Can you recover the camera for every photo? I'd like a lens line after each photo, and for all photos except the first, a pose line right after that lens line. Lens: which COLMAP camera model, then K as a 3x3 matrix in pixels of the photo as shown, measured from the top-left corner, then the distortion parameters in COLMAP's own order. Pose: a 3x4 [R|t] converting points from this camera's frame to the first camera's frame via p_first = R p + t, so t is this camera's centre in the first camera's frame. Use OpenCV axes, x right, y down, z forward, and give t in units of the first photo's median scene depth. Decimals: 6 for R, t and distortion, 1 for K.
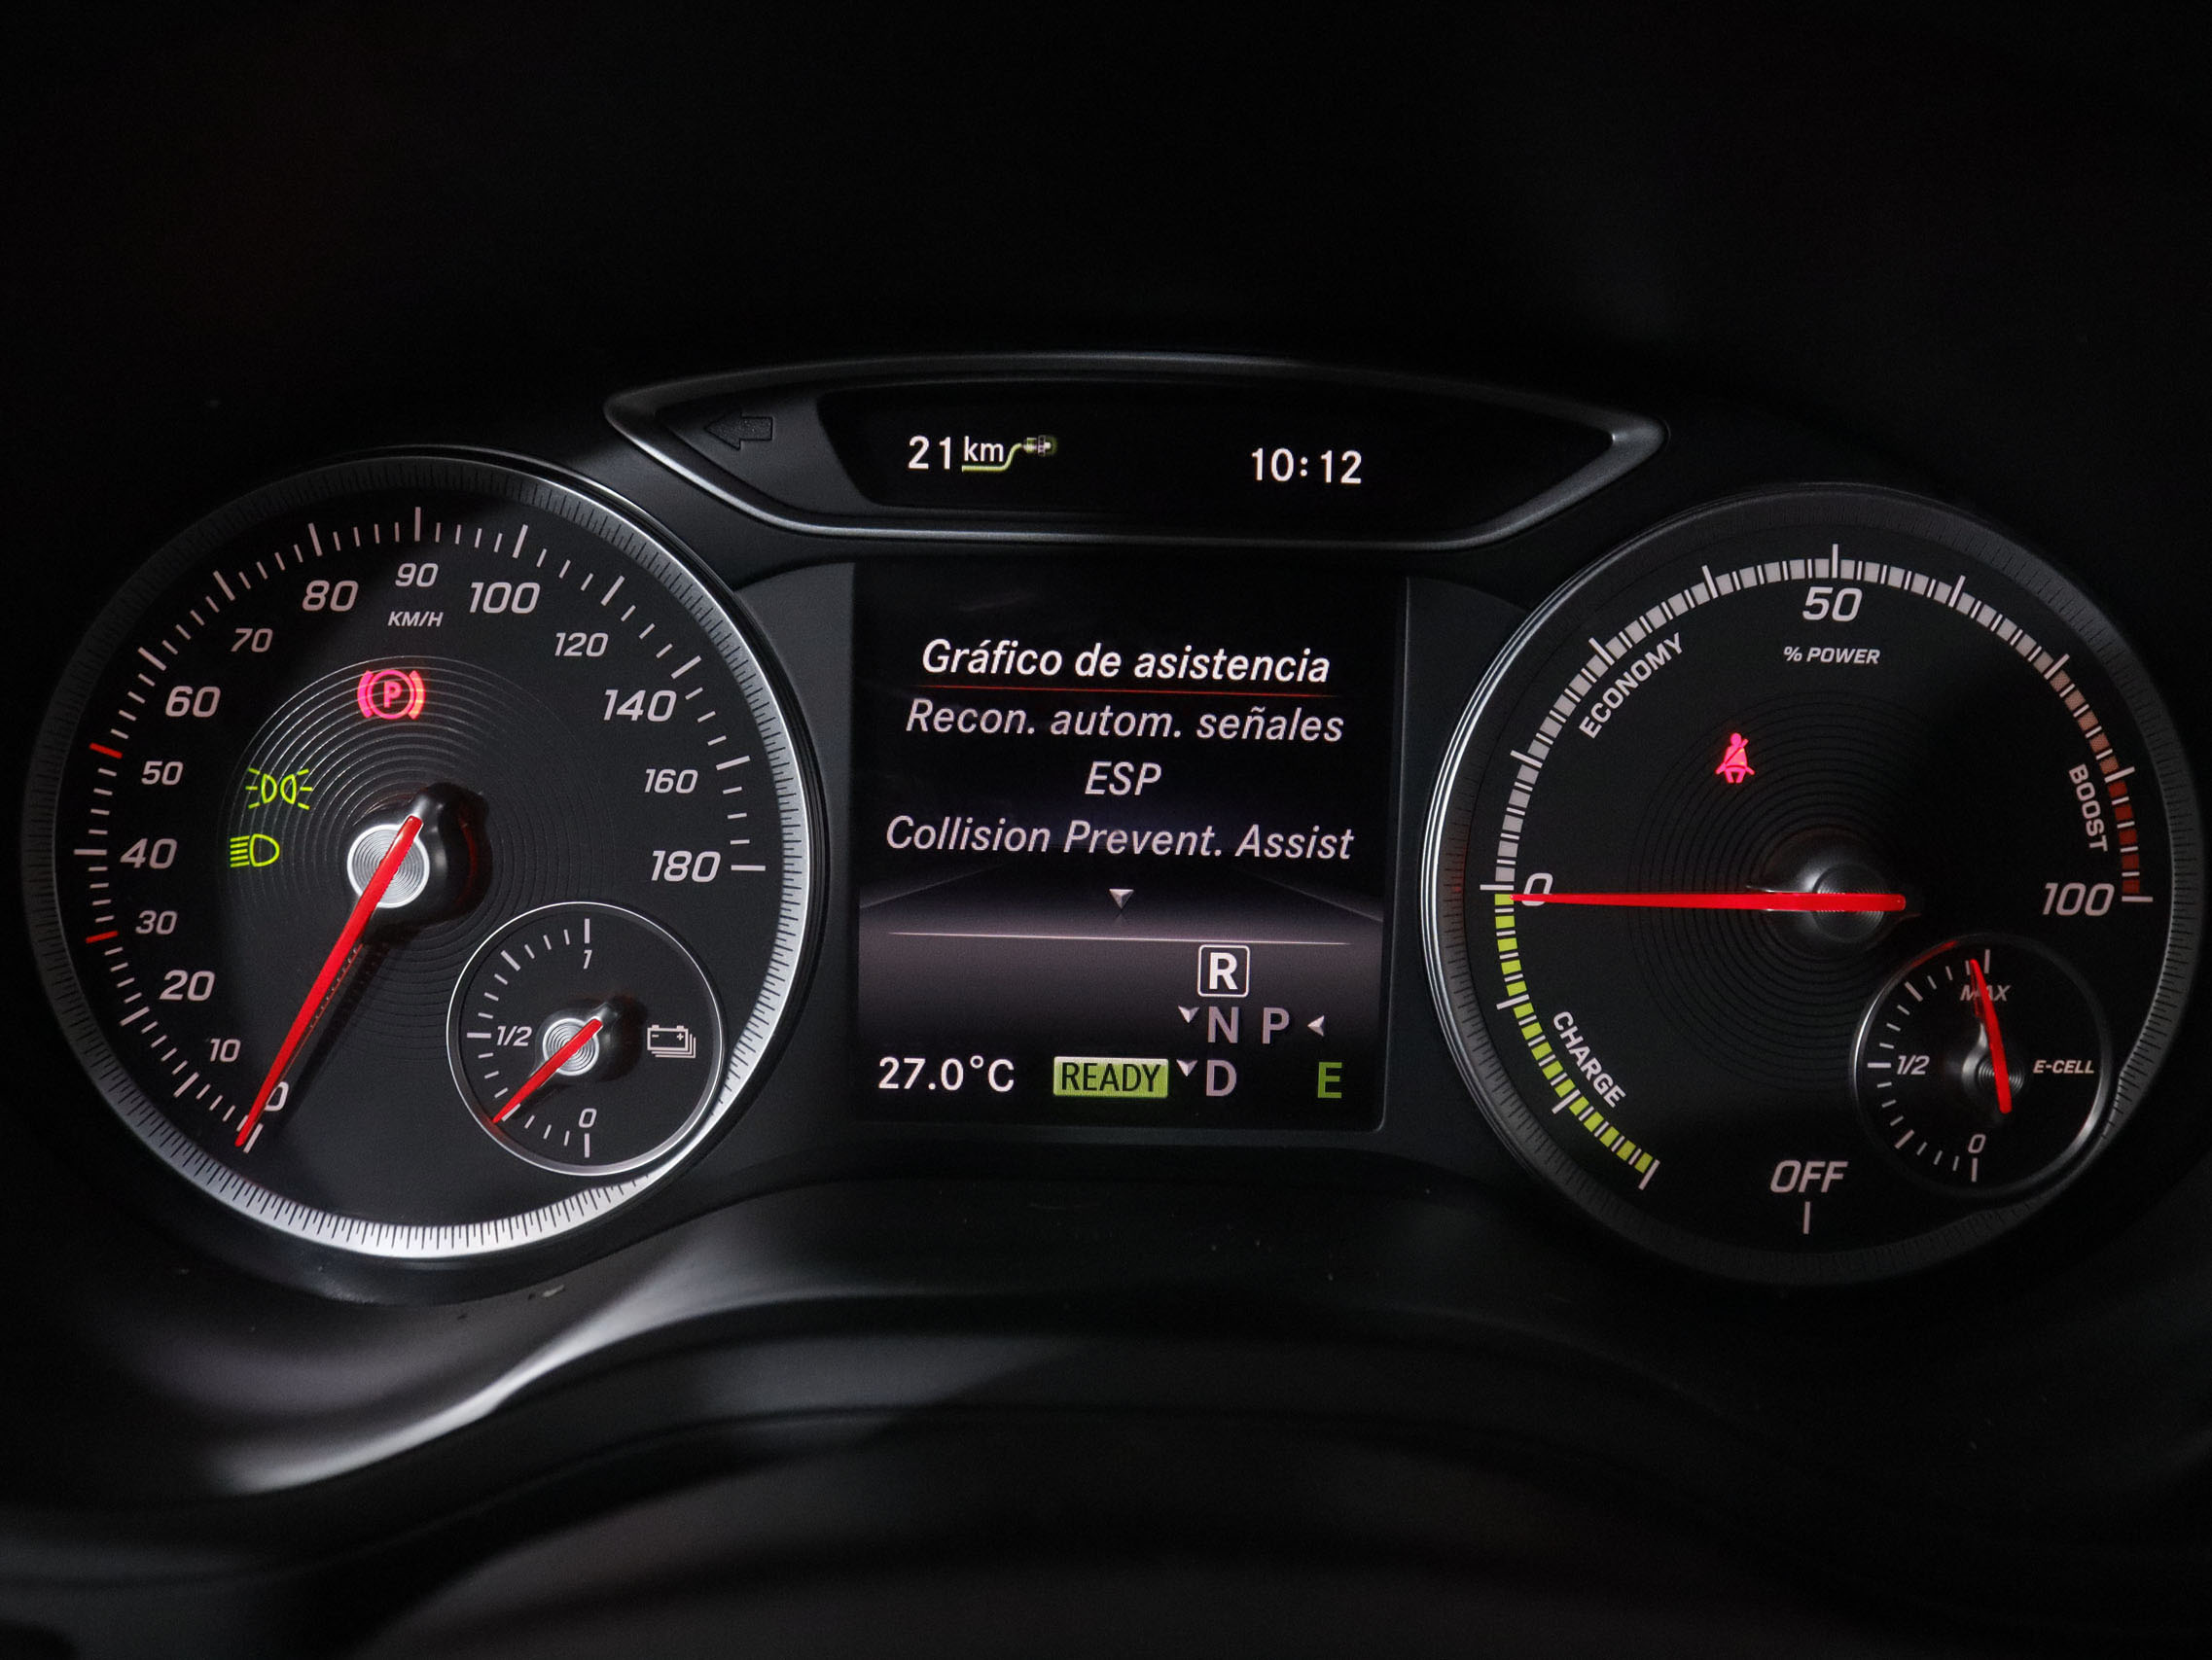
lens RADIAL K [[2019.6, 0, 1106.0], [0, 2019.6, 830.0], [0, 0, 1]] dist [-0.168635, 0.130129]
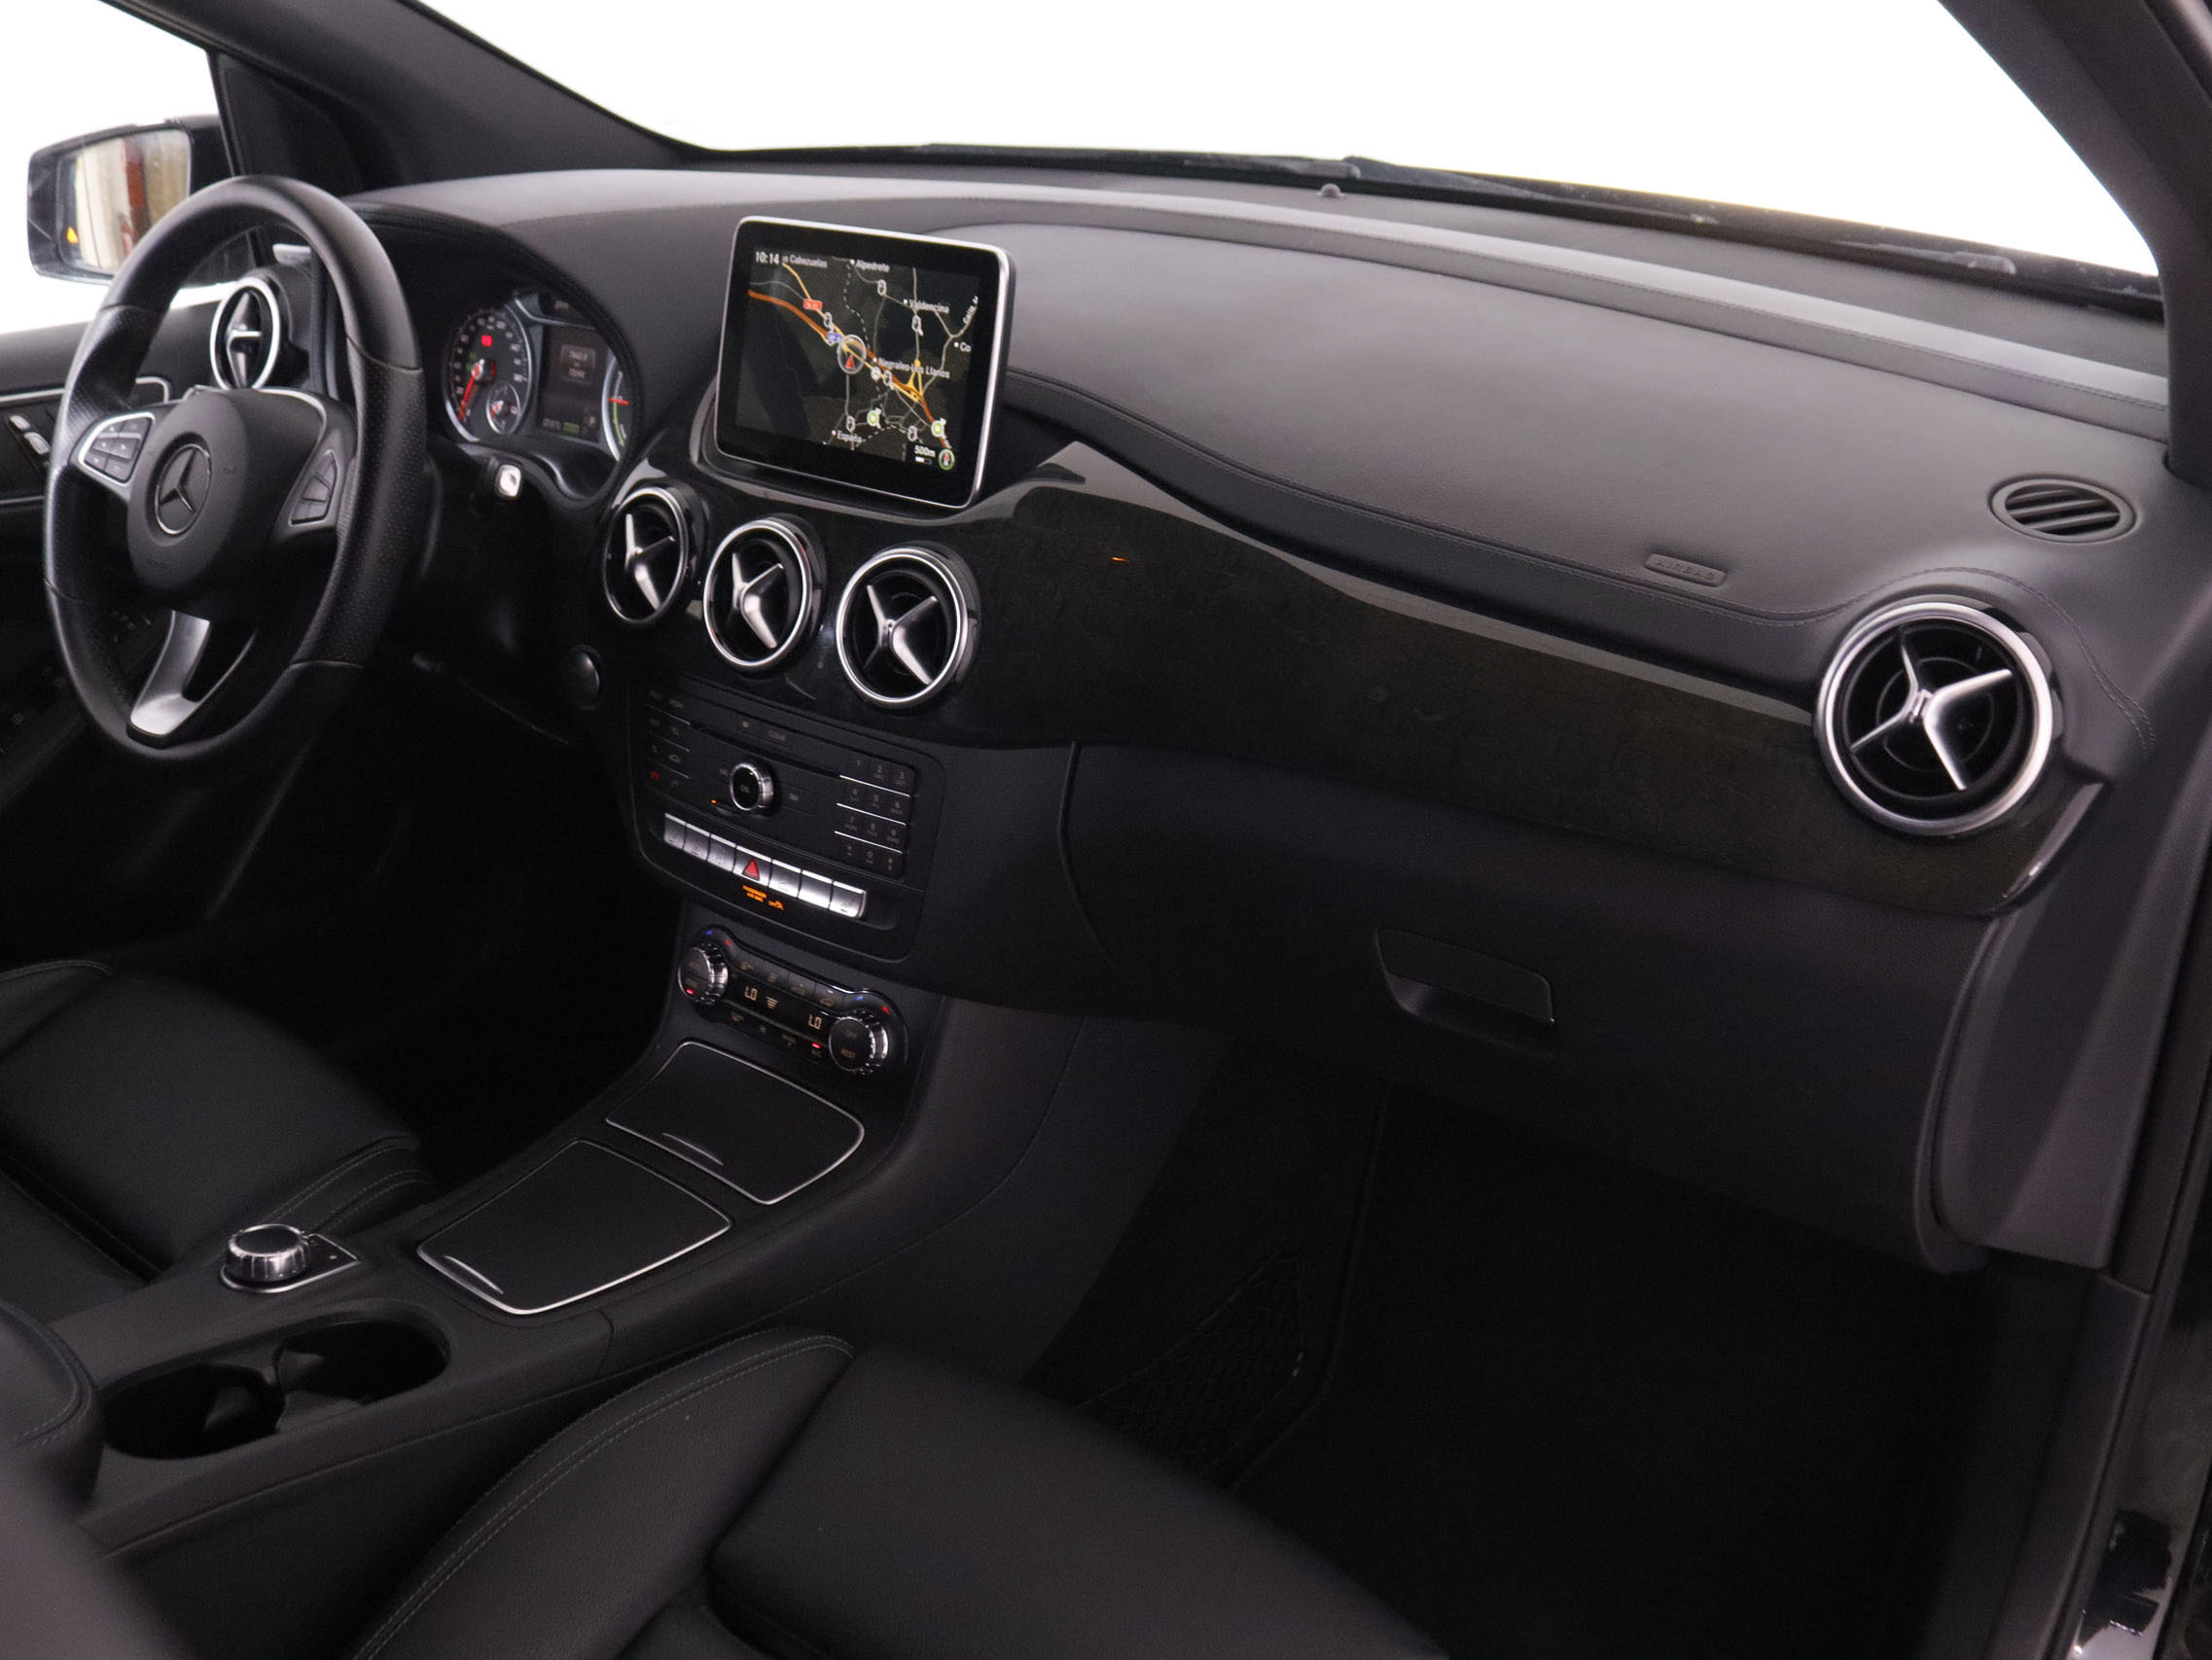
lens RADIAL K [[1997.5, 0, 1111.9], [0, 1997.5, 794.2], [0, 0, 1]] dist [-0.166537, 0.125859]
pose [[0.788093, 0.233578, -0.569518, 4.342558], [-0.153178, 0.970521, 0.186078, -0.119739], [0.596193, -0.059409, 0.800640, -2.353082]]
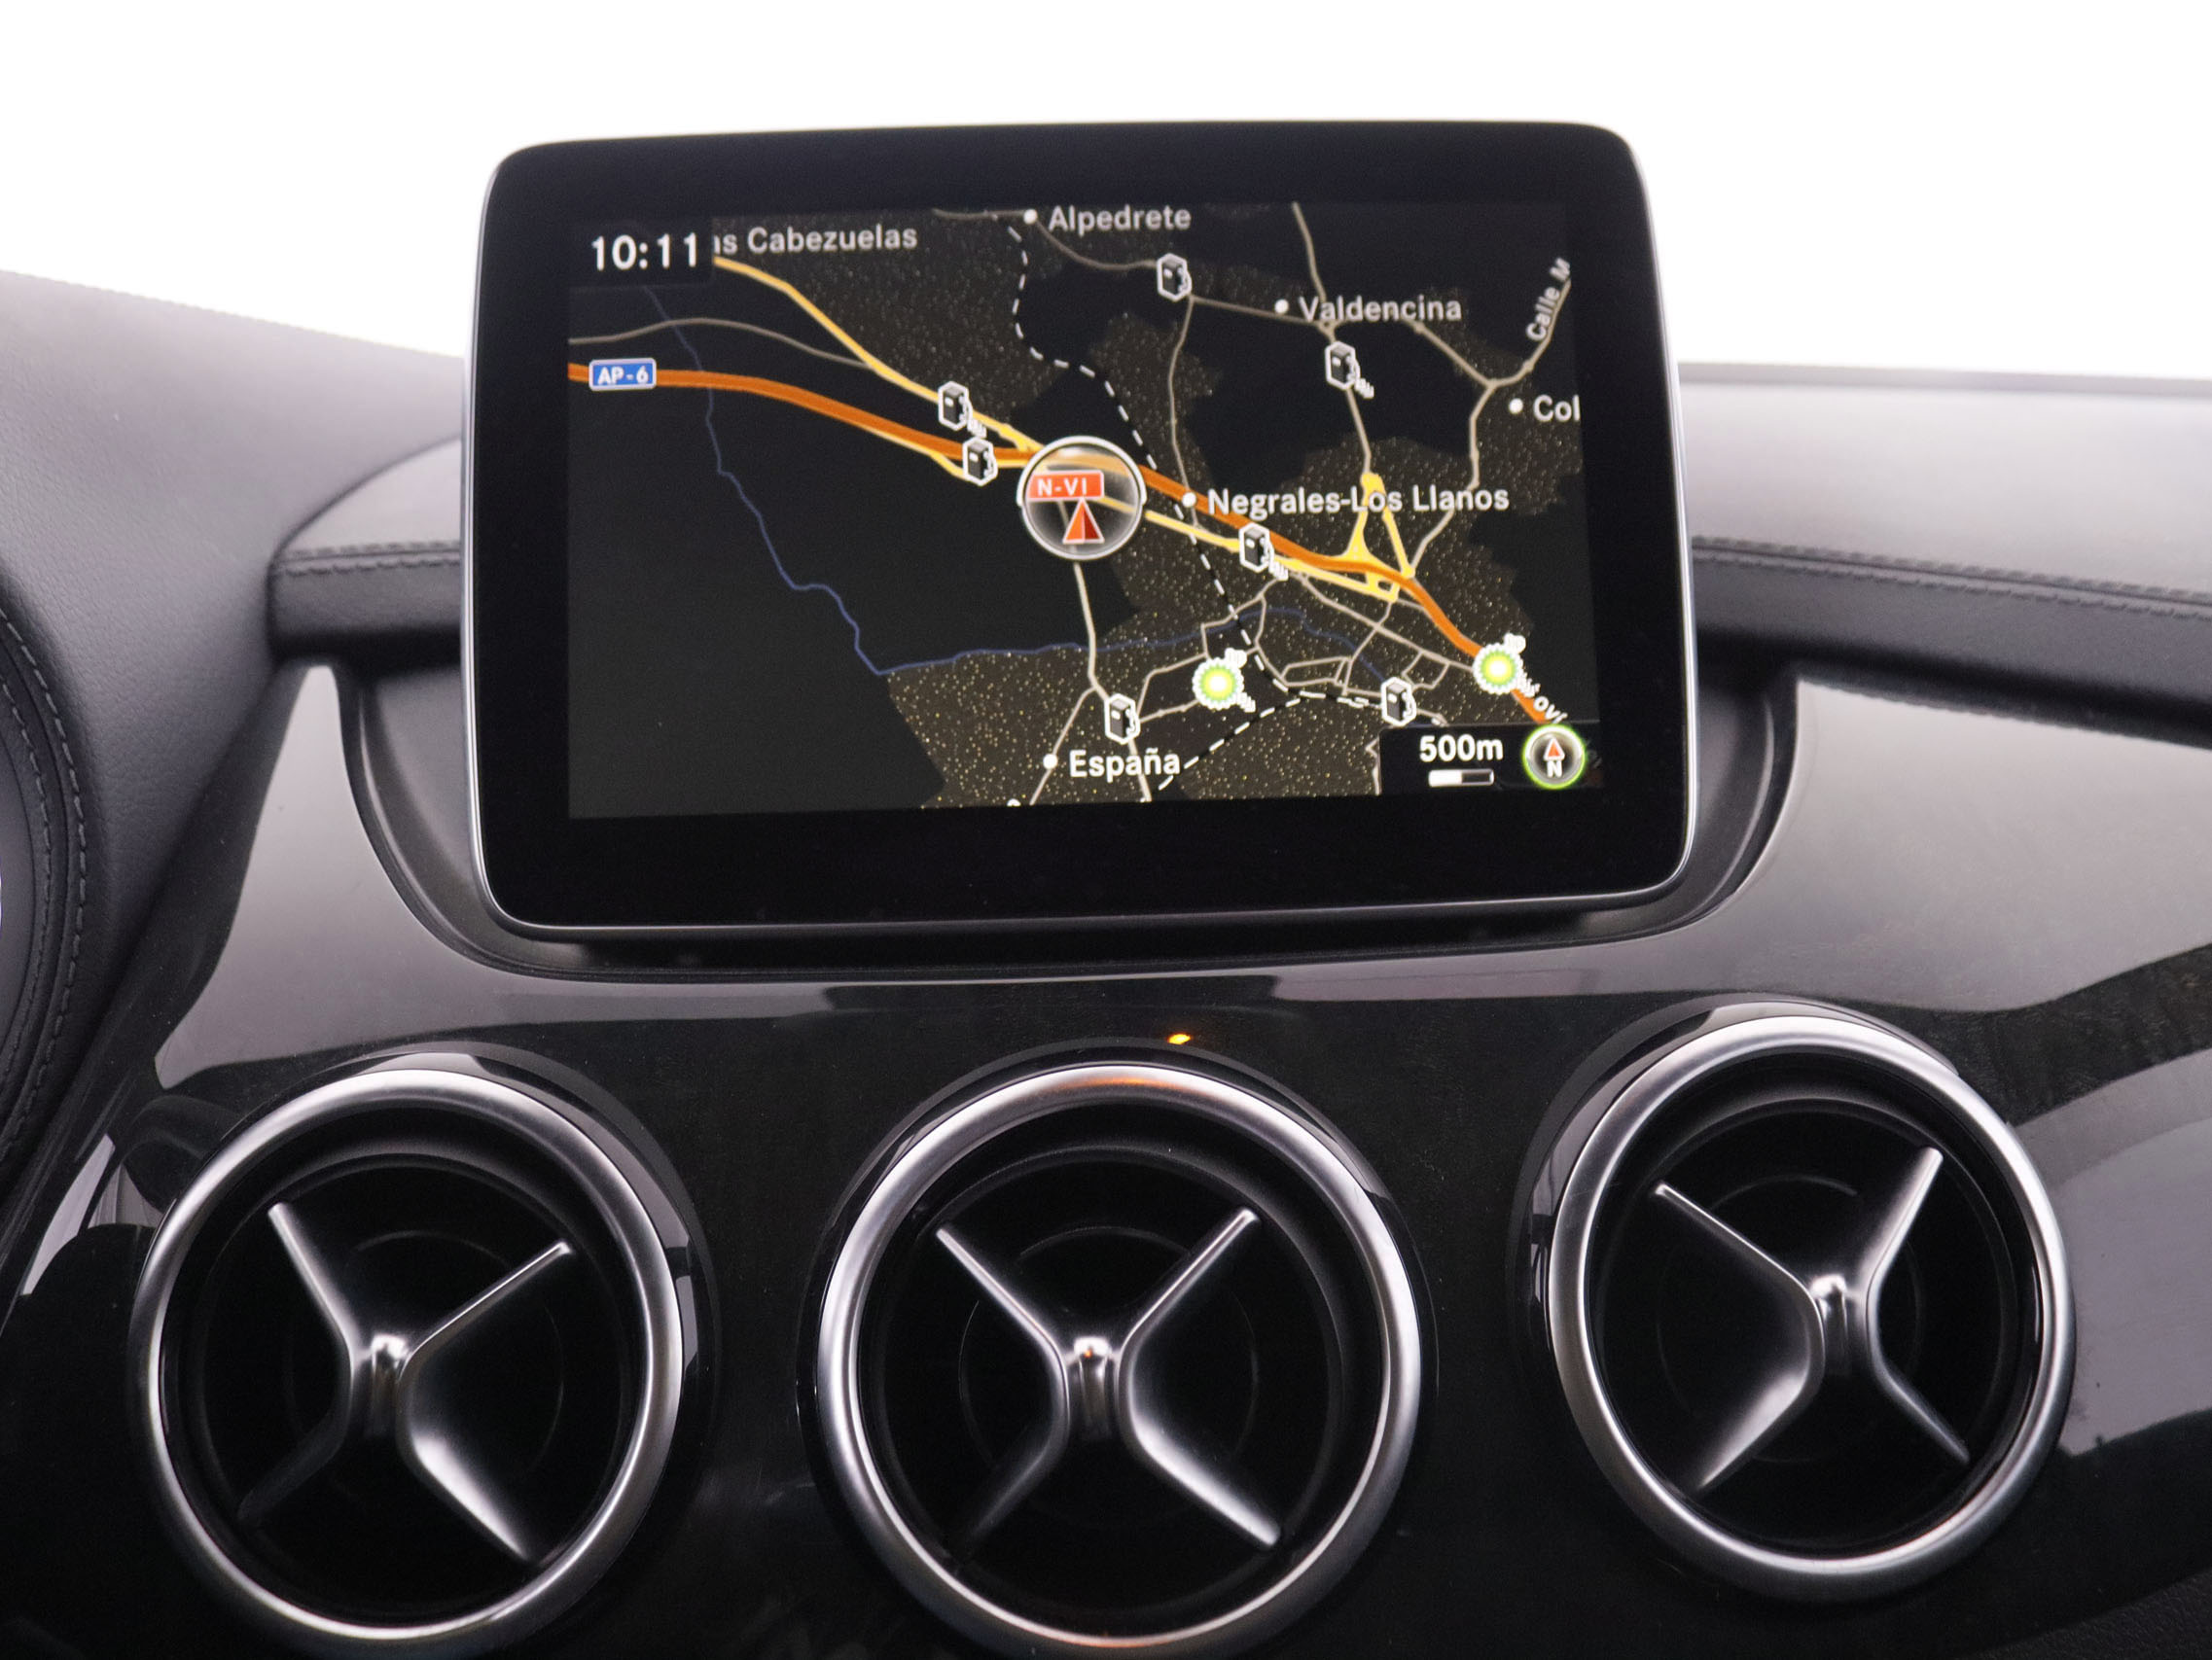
lens RADIAL K [[1954.2, 0, 1106.0], [0, 1954.2, 830.0], [0, 0, 1]] dist [-0.167041, 0.085178]
pose [[0.998226, -0.056695, 0.018167, 1.324019], [0.058565, 0.989981, -0.128481, 0.210097], [-0.010701, 0.129317, 0.991546, -0.514794]]
